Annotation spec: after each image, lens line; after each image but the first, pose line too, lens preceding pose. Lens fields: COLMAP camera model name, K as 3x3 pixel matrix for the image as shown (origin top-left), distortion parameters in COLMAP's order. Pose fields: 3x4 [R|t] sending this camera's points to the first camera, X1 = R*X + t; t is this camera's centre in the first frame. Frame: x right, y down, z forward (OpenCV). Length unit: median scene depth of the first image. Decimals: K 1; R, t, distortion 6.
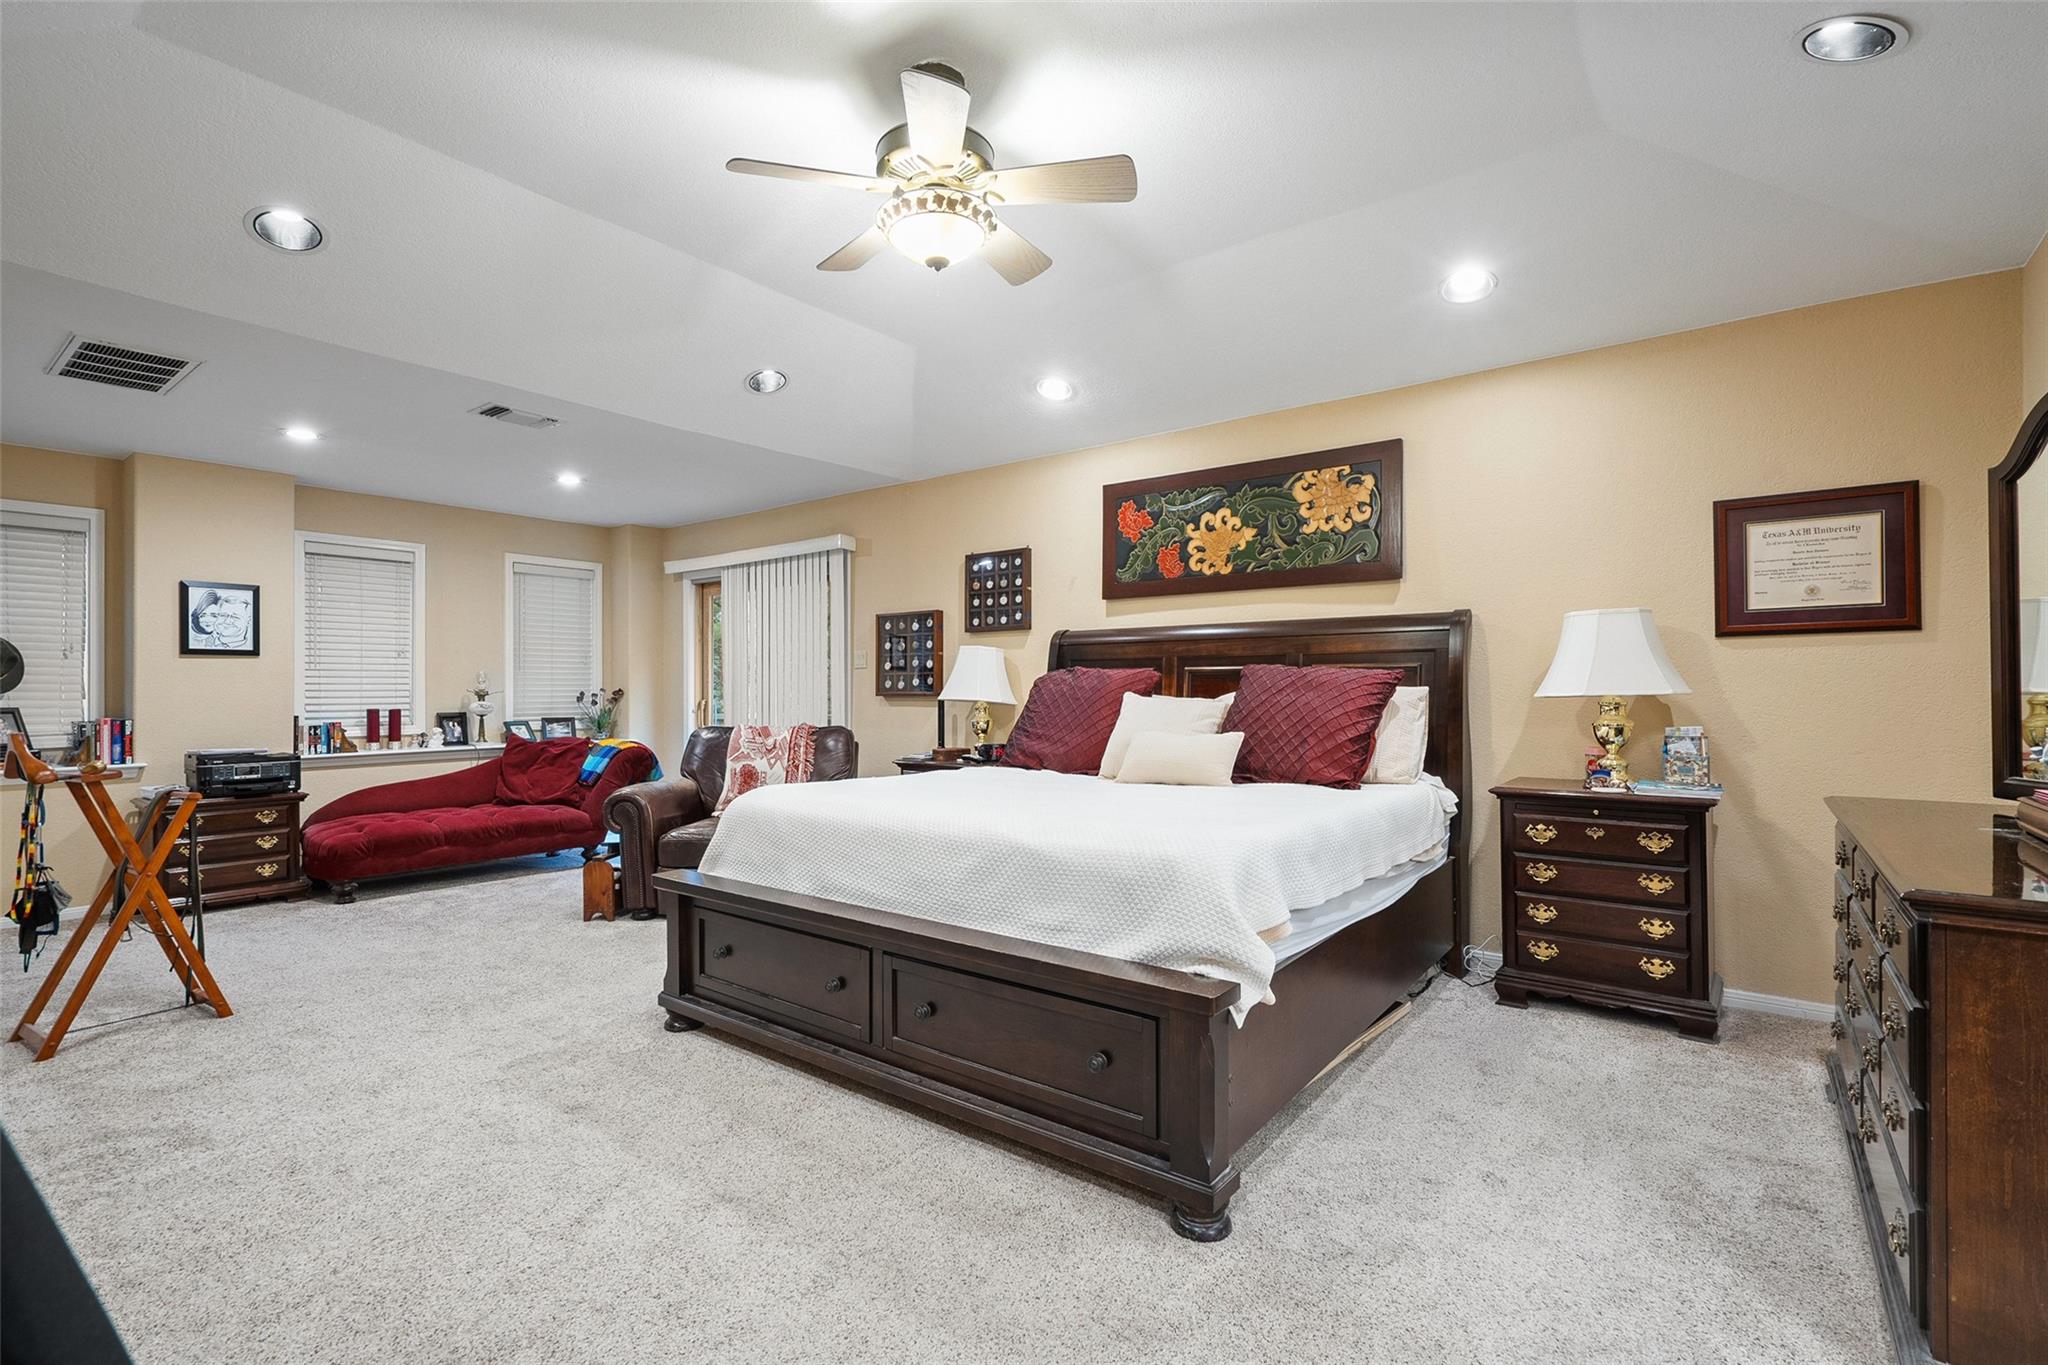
lens RADIAL K [[947.1, 0, 1019.9], [0, 947.1, 677.5], [0, 0, 1]] dist [-0.002959, 0.003344]
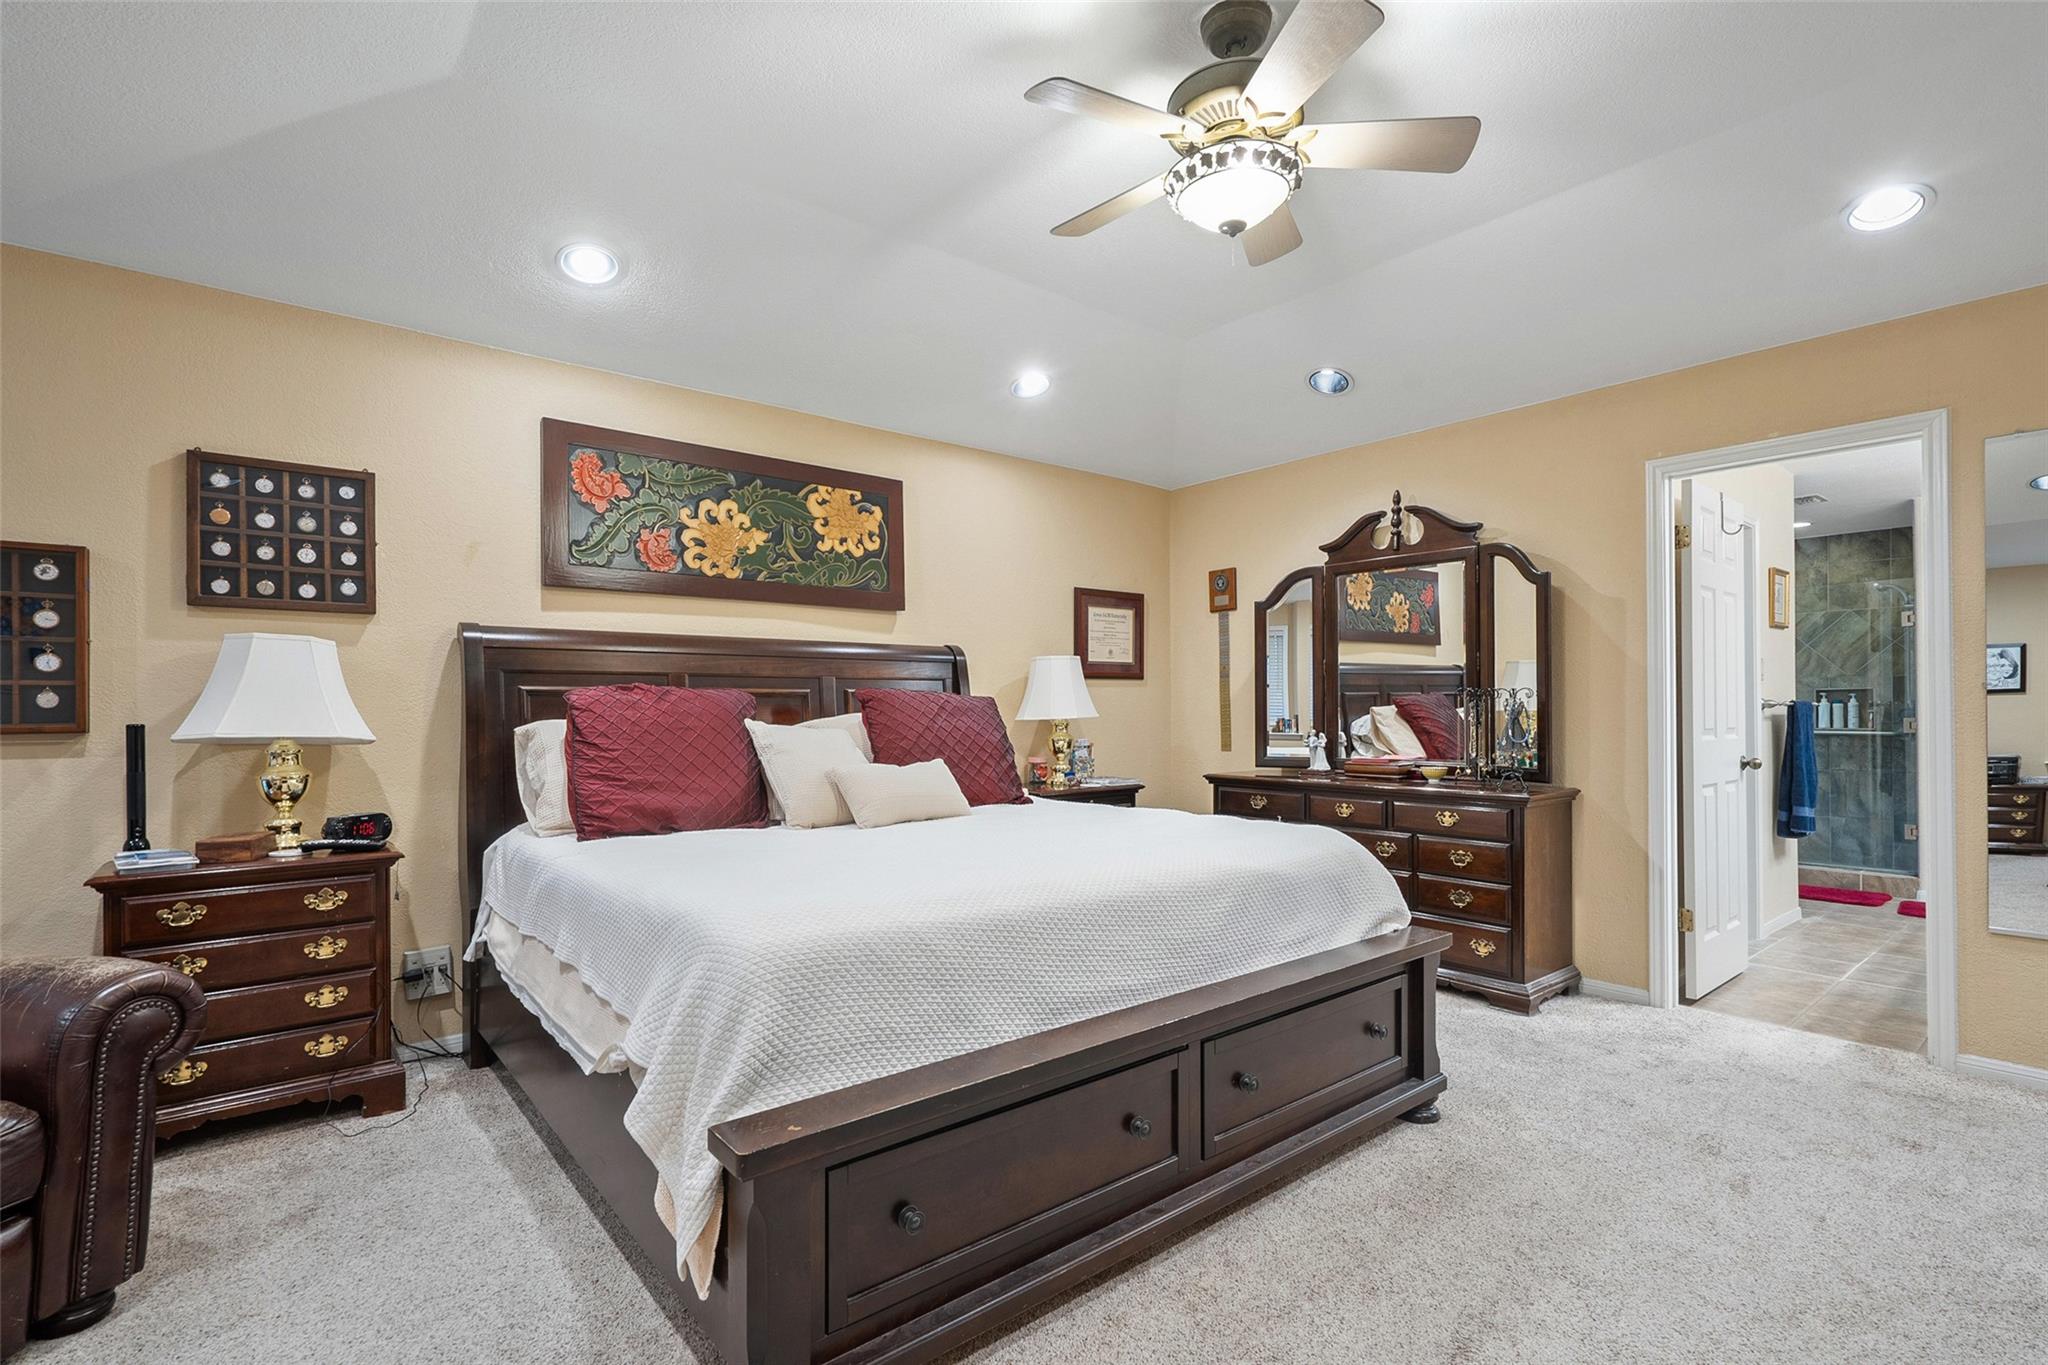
lens RADIAL K [[947.1, 0, 1039.8], [0, 947.1, 709.8], [0, 0, 1]] dist [-0.002959, 0.003344]
pose [[0.212694, 0.004366, 0.977109, -0.549233], [-0.005836, 0.999978, -0.003198, 0.008480], [-0.977102, -0.005022, 0.212714, 0.556000]]
